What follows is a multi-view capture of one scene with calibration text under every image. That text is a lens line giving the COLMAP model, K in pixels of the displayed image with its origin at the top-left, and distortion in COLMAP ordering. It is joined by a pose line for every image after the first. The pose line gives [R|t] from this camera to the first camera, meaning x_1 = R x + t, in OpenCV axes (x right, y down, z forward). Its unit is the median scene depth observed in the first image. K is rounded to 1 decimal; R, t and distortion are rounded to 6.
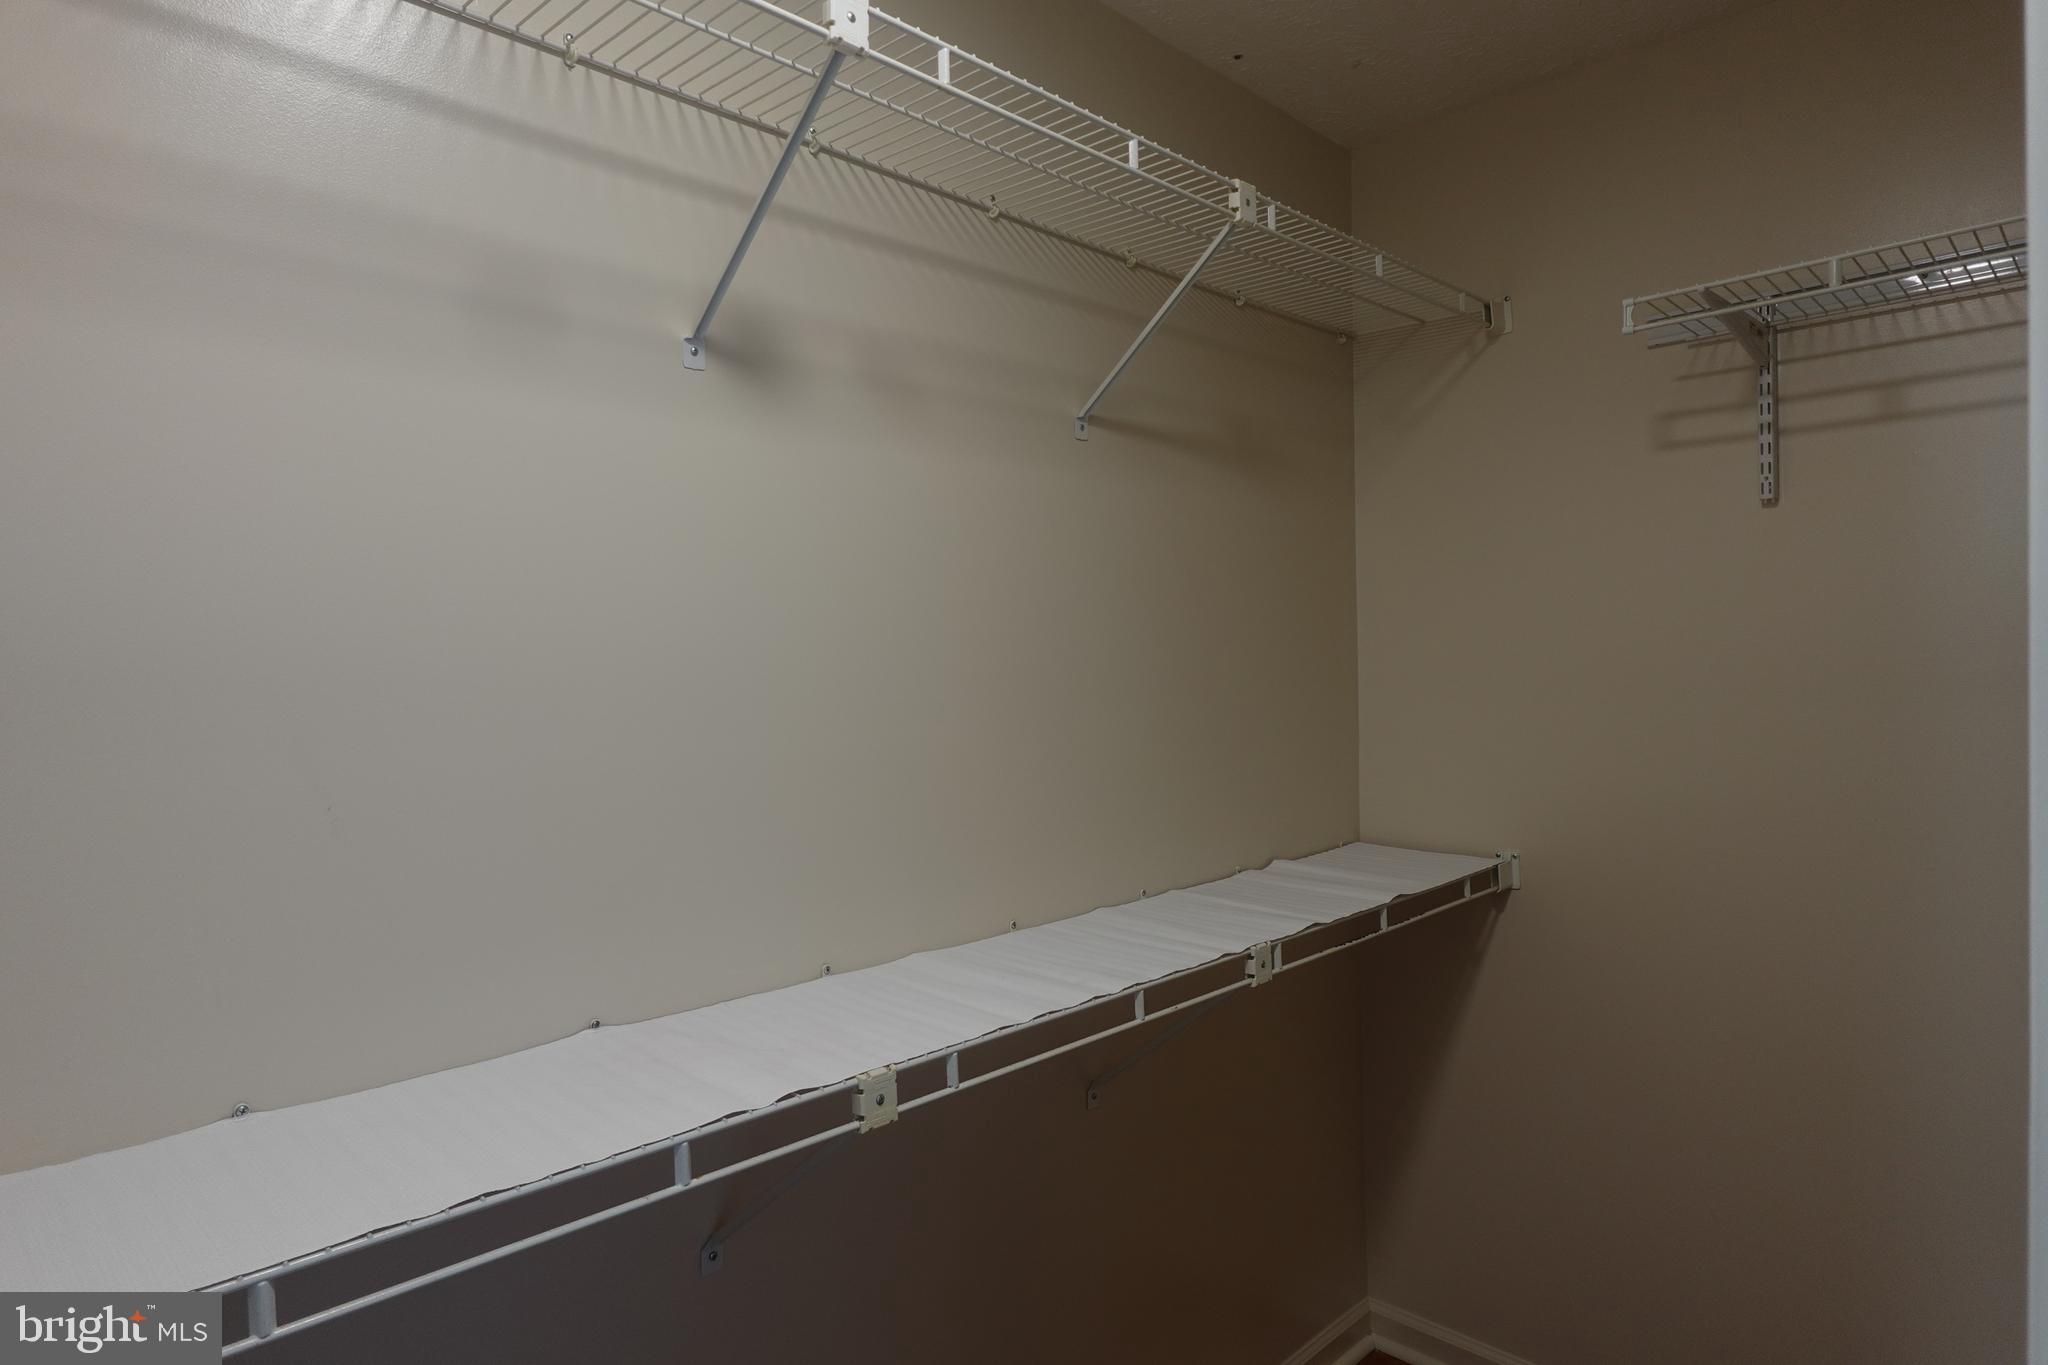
lens RADIAL K [[1161.3, 0, 1026.0], [0, 1161.3, 678.1], [0, 0, 1]] dist [-0.000464, 0.003035]
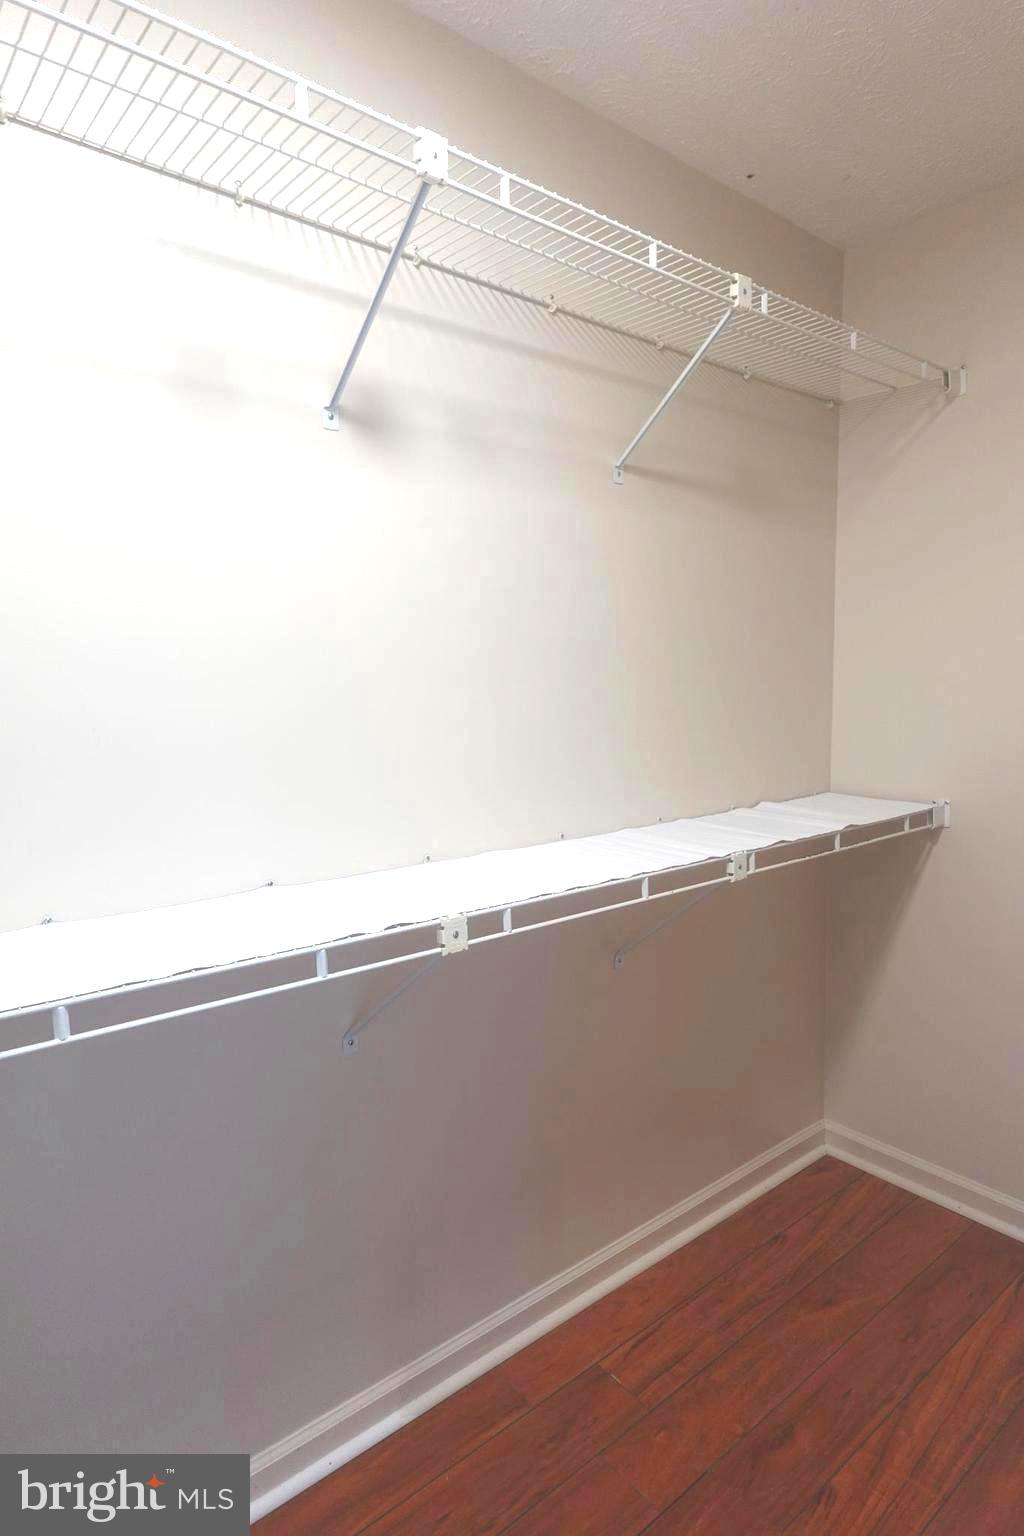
lens RADIAL K [[871.0, 0, 515.3], [0, 871.0, 771.2], [0, 0, 1]] dist [-0.000464, 0.003035]
pose [[0.994605, 0.015901, -0.102509, 0.039053], [-0.006449, 0.995749, 0.091883, 0.036233], [0.103534, -0.090726, 0.990479, -0.044070]]
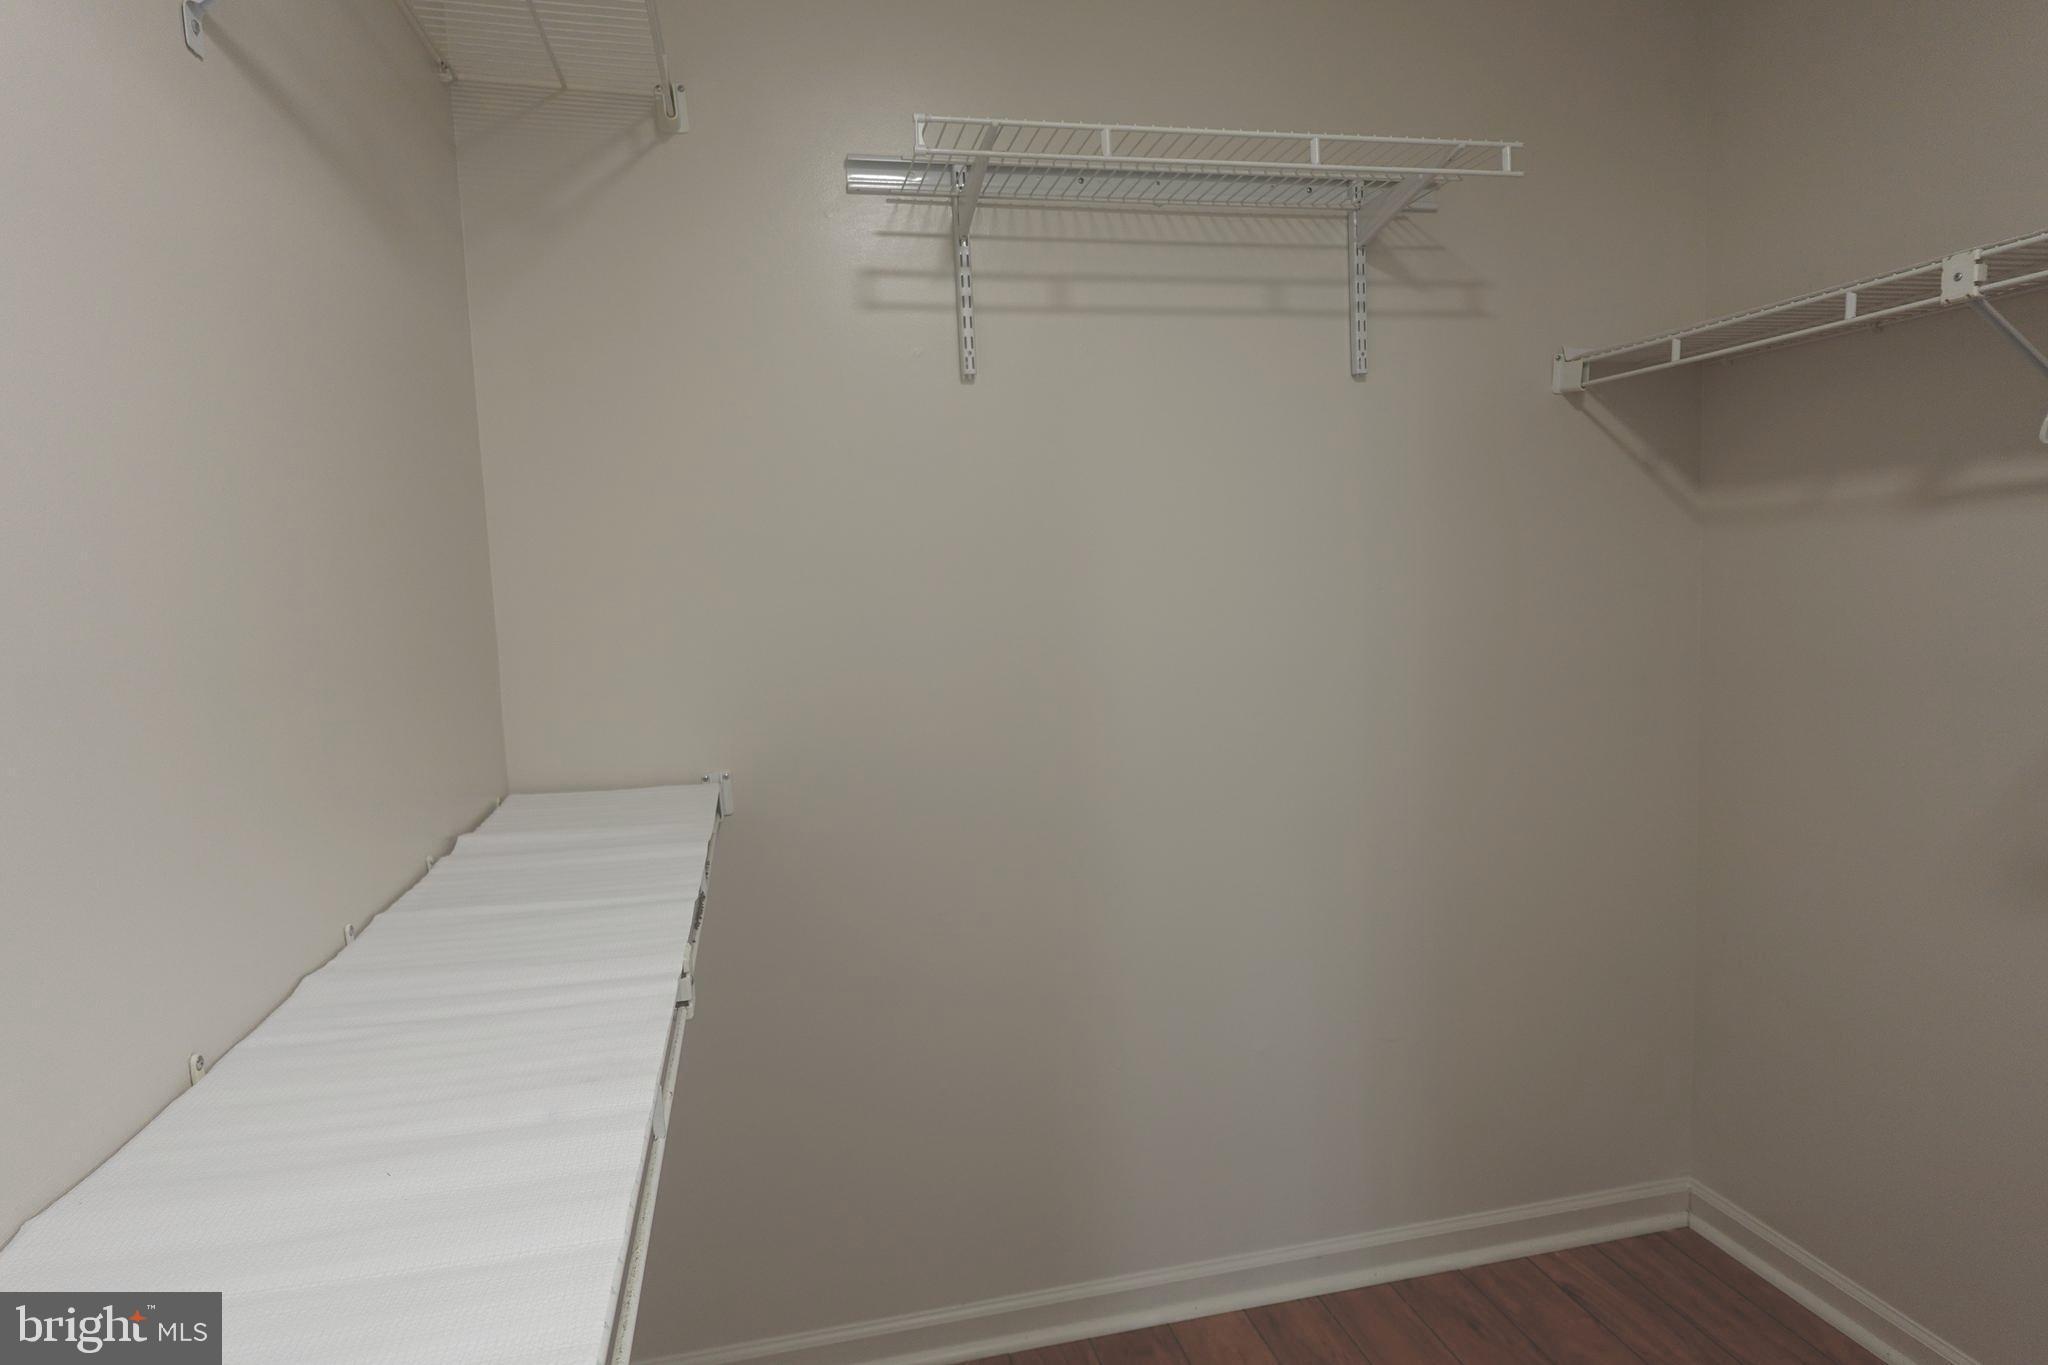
lens RADIAL K [[1161.3, 0, 1027.2], [0, 1161.3, 680.4], [0, 0, 1]] dist [-0.000464, 0.003035]
pose [[0.532236, -0.087596, 0.842052, -0.207942], [0.039378, 0.996118, 0.078734, 0.032526], [-0.845680, -0.008747, 0.533619, 0.451729]]
